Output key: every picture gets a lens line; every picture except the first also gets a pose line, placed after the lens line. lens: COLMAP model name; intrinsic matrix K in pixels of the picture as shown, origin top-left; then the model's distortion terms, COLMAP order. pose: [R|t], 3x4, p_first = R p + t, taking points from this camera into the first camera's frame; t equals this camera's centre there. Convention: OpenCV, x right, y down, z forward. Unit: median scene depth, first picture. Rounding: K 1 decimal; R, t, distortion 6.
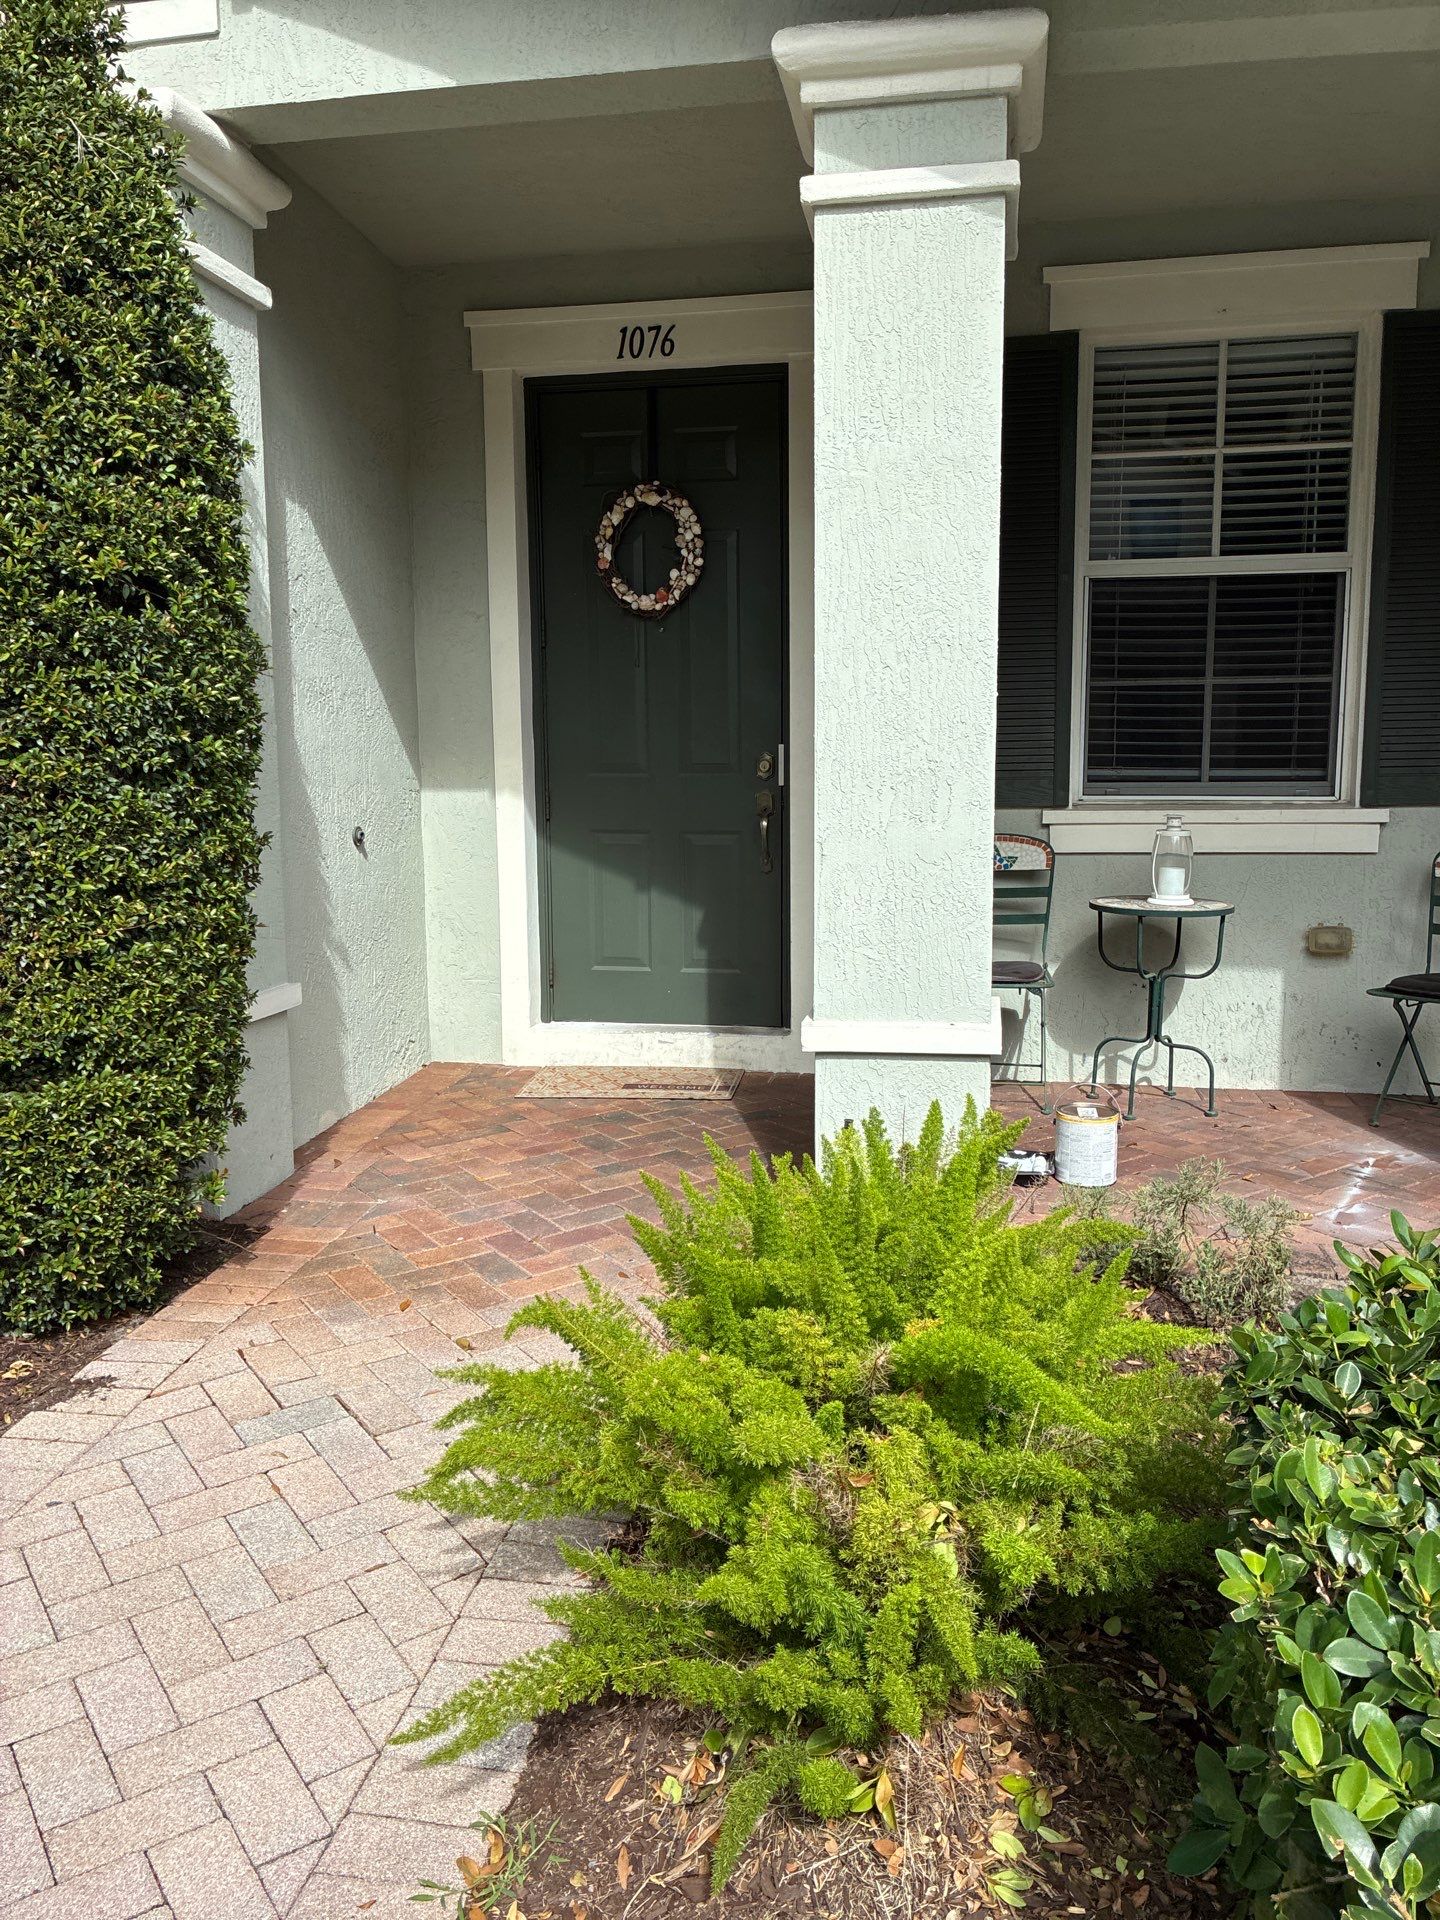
lens RADIAL K [[1435.9, 0, 744.7], [0, 1435.9, 956.9], [0, 0, 1]] dist [0.038173, -0.048827]
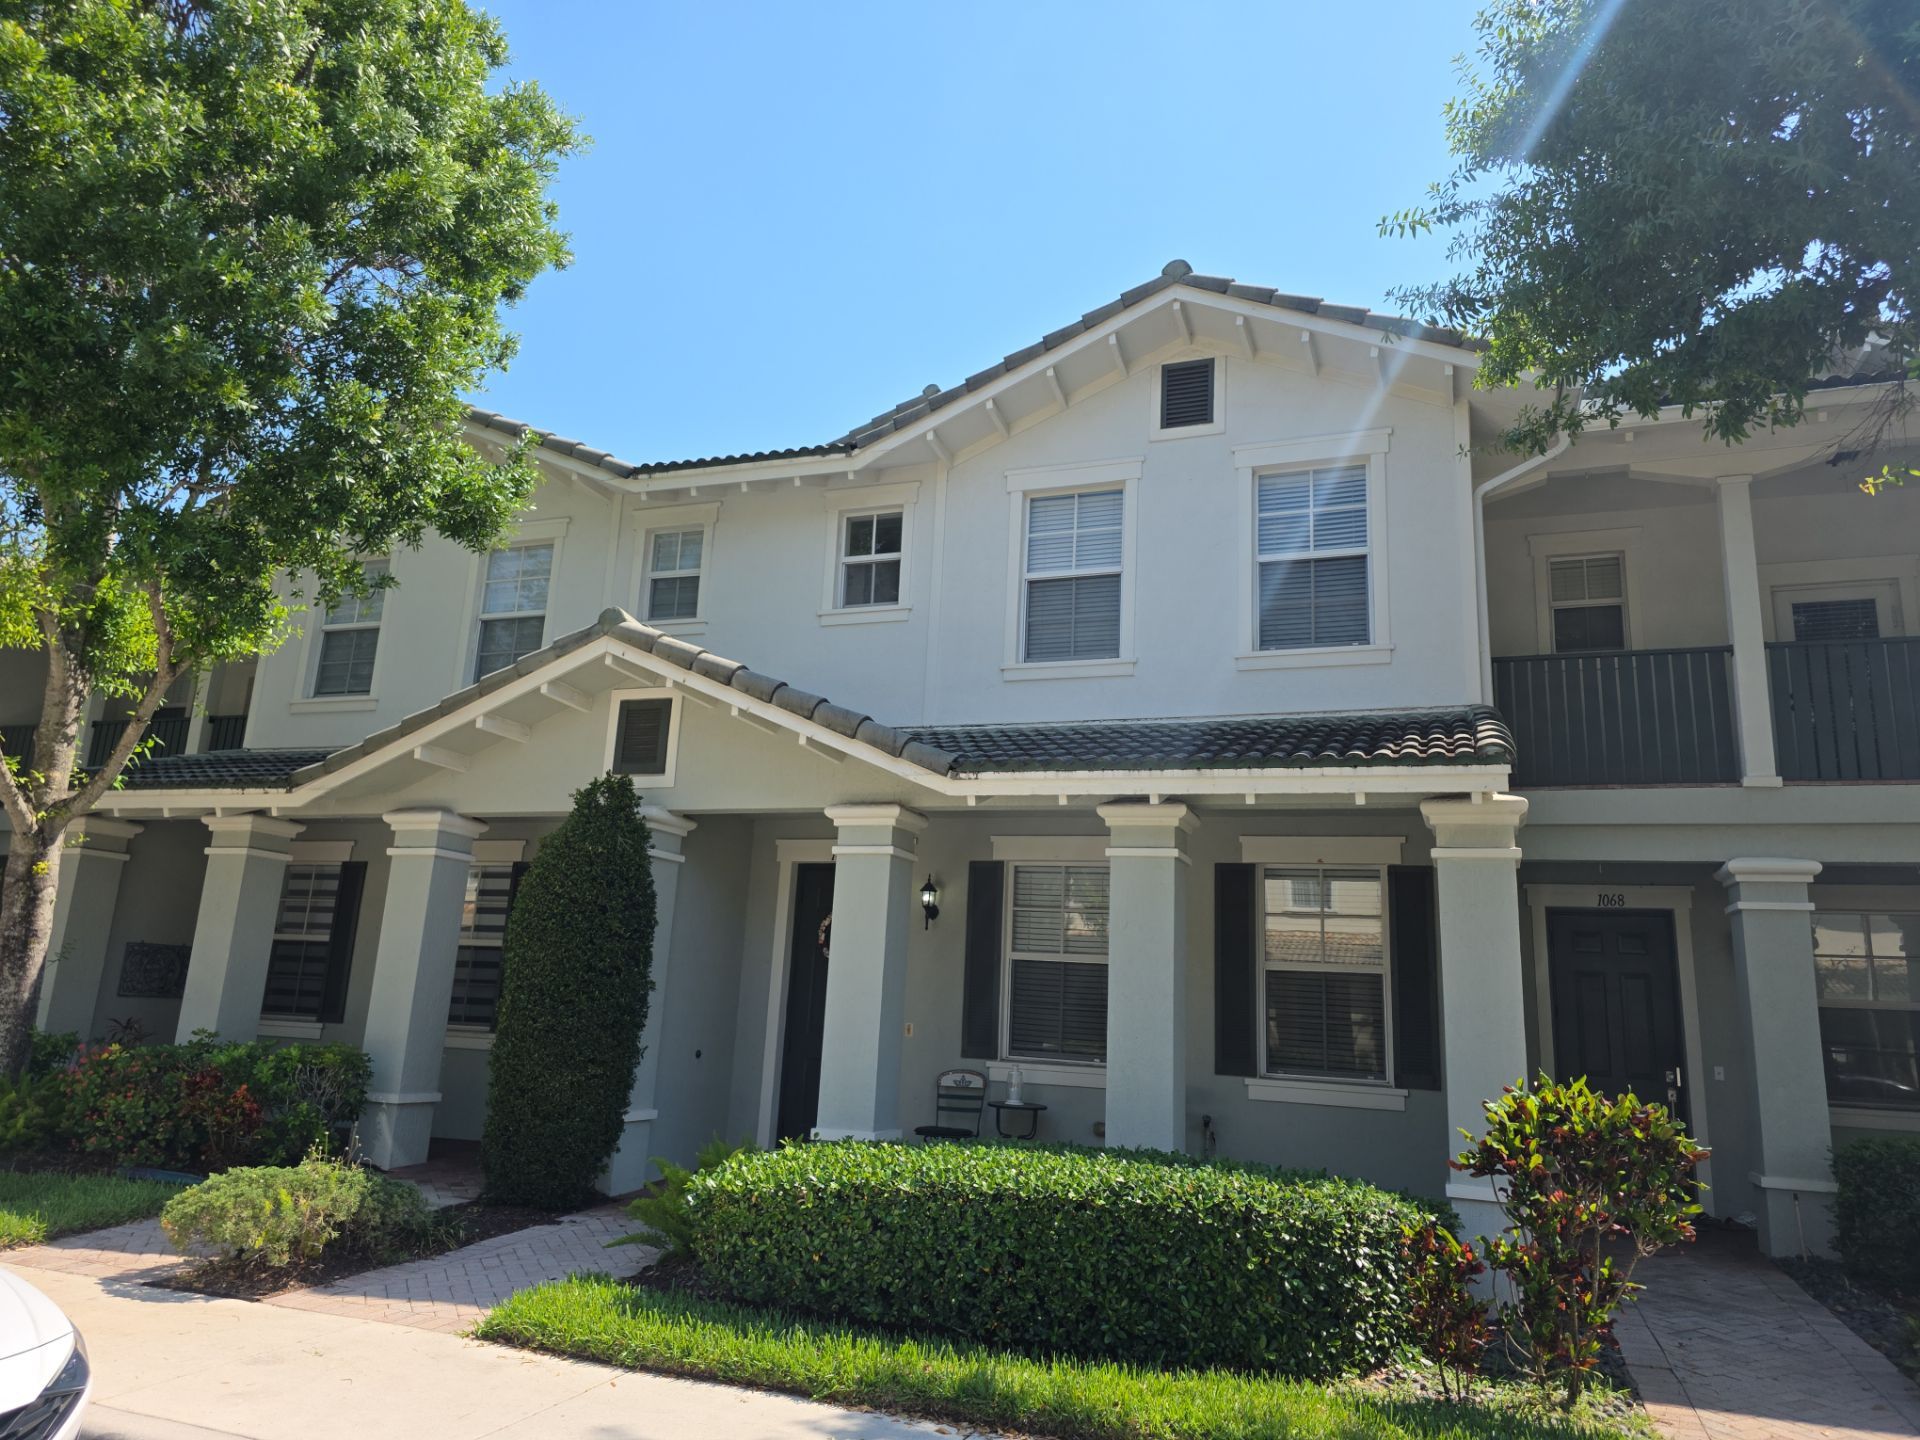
lens RADIAL K [[1229.7, 0, 960.0], [0, 1229.7, 720.0], [0, 0, 1]] dist [0.023450, -0.014725]
pose [[0.984547, 0.011118, -0.174765, 0.509222], [-0.074900, 0.928829, -0.362858, 0.108970], [0.158292, 0.370341, 0.915309, -1.002049]]
